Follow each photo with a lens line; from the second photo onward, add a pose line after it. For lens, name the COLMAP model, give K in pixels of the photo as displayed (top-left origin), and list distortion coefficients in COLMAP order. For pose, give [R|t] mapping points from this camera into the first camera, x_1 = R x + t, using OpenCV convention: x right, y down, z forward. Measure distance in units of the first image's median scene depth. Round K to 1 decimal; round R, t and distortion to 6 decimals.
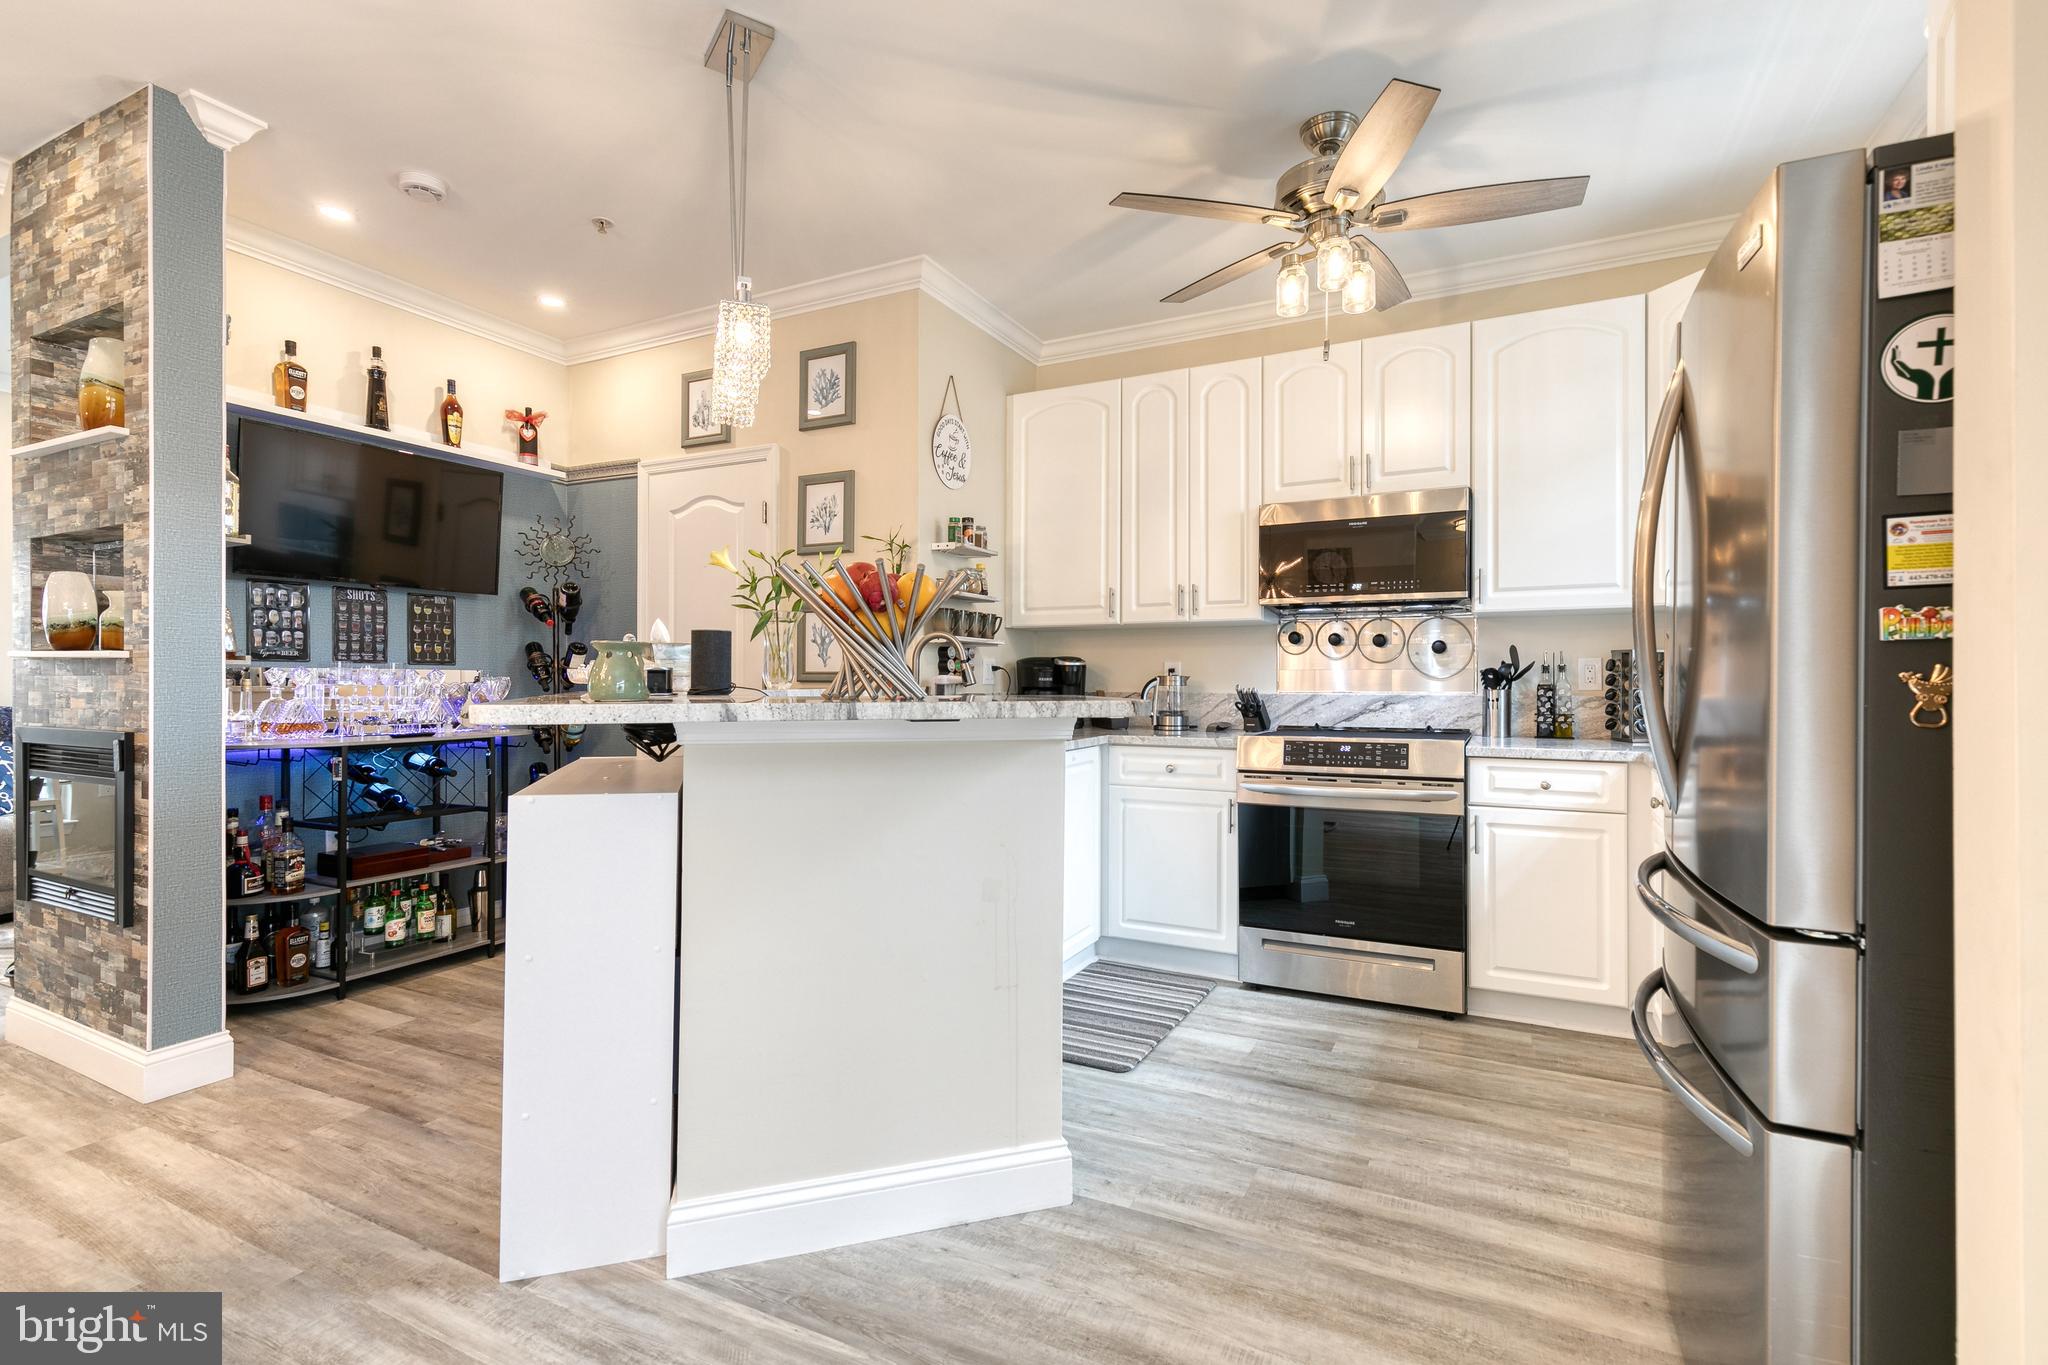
lens RADIAL K [[936.5, 0, 1039.3], [0, 936.5, 682.6], [0, 0, 1]] dist [0.009008, -0.000376]
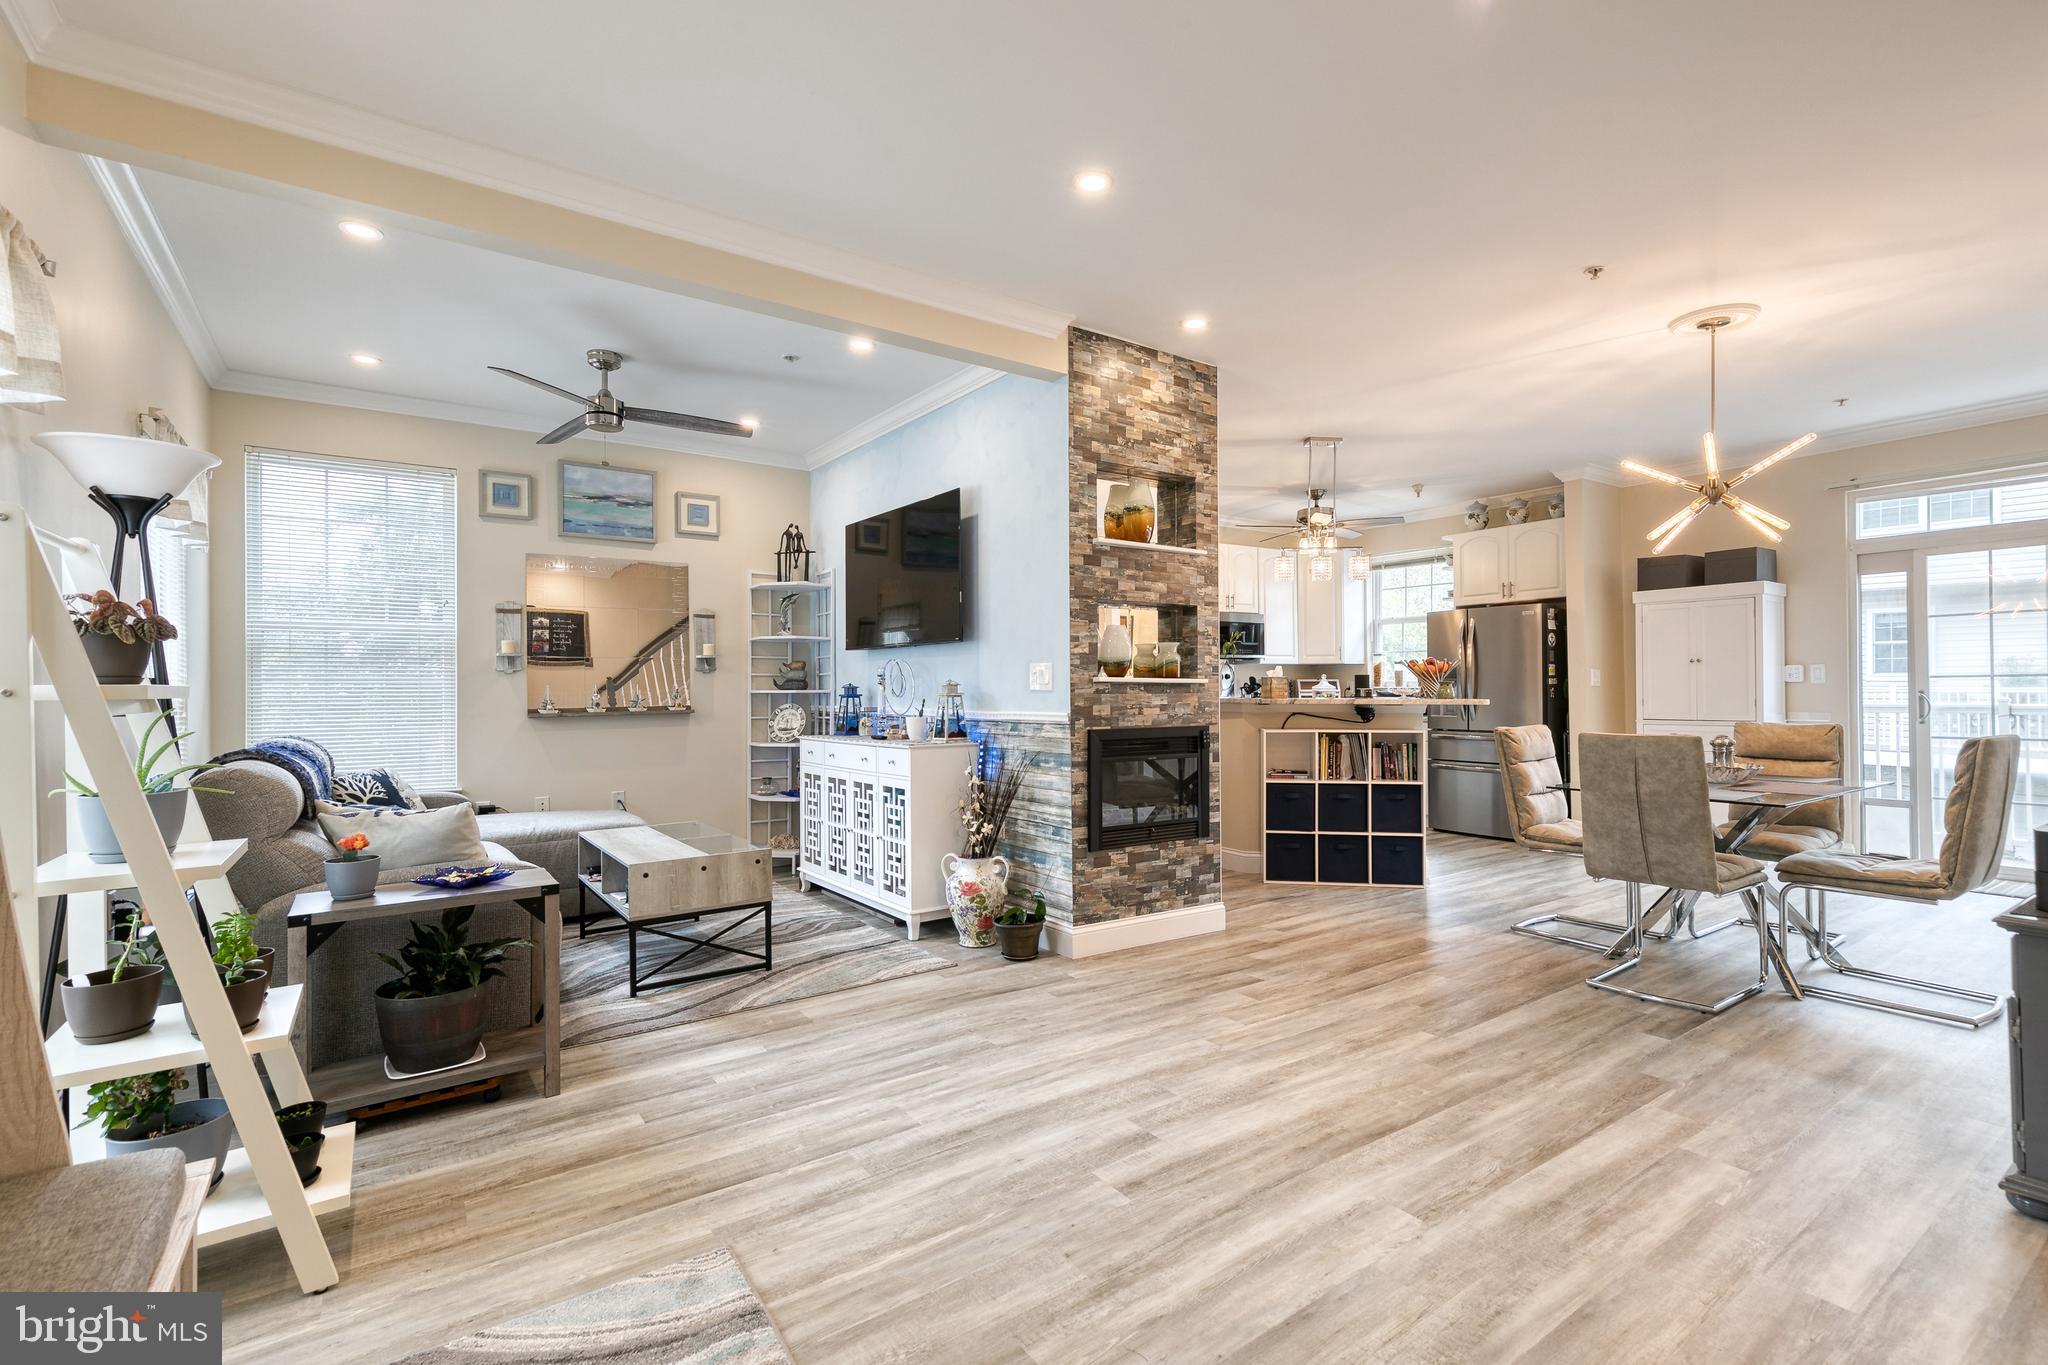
lens RADIAL K [[921.0, 0, 1037.9], [0, 921.0, 682.0], [0, 0, 1]] dist [0.011465, -0.000991]
pose [[0.474714, 0.001129, 0.880139, -2.287236], [0.007600, 0.999957, -0.005381, -0.018878], [-0.880107, 0.009243, 0.474685, 0.403322]]
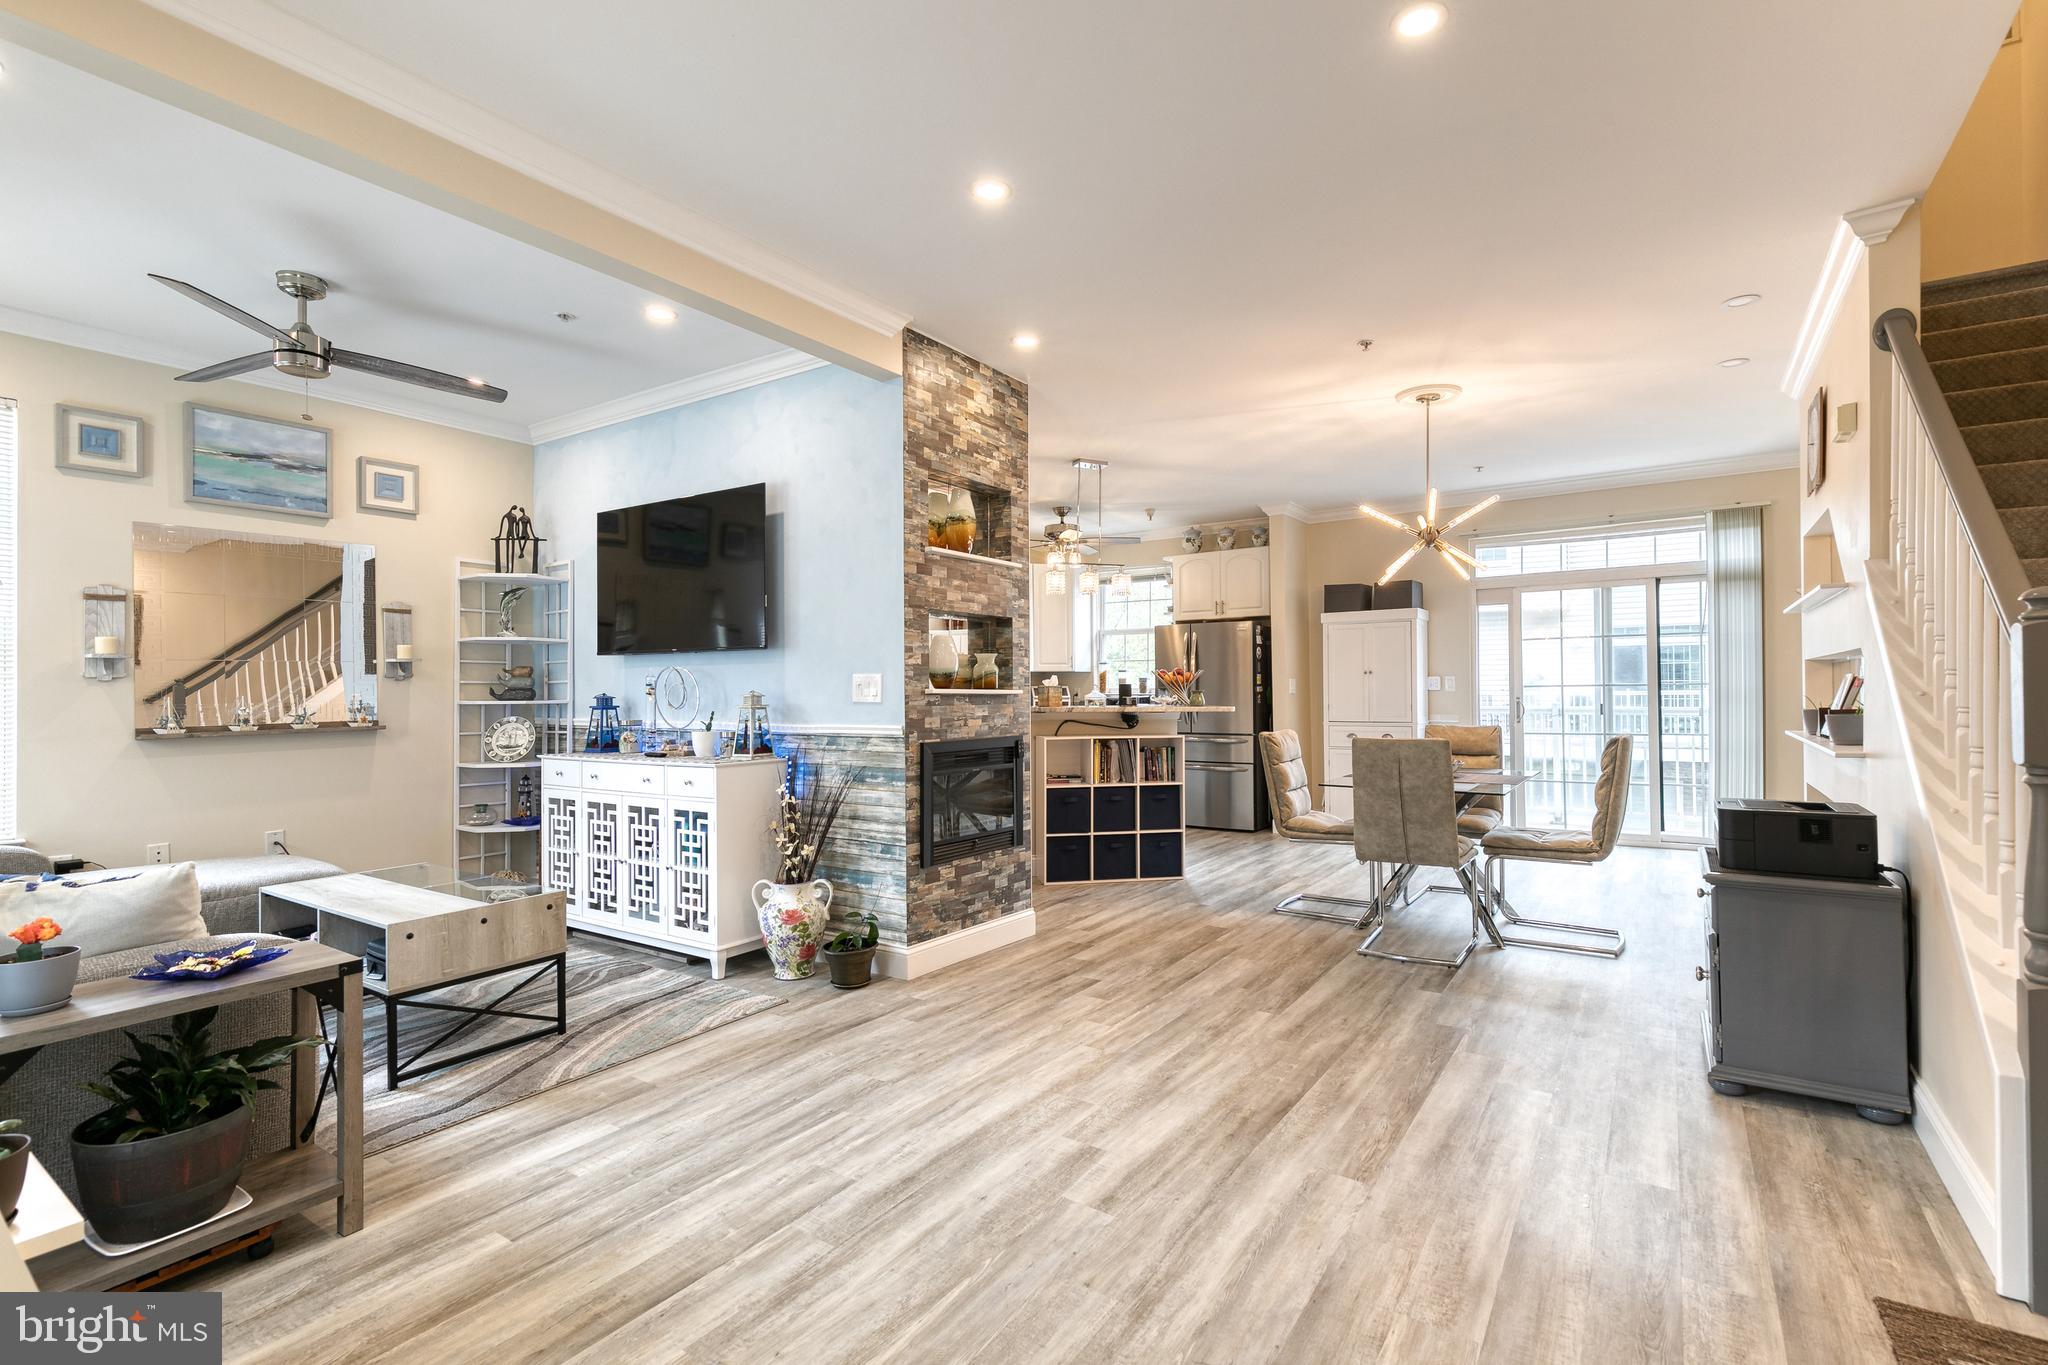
lens RADIAL K [[923.4, 0, 1037.6], [0, 923.4, 681.6], [0, 0, 1]] dist [0.011224, -0.000773]
pose [[0.136921, 0.004549, 0.990571, -2.348503], [0.007401, 0.999957, -0.005616, -0.034535], [-0.990554, 0.008100, 0.136882, 0.634995]]
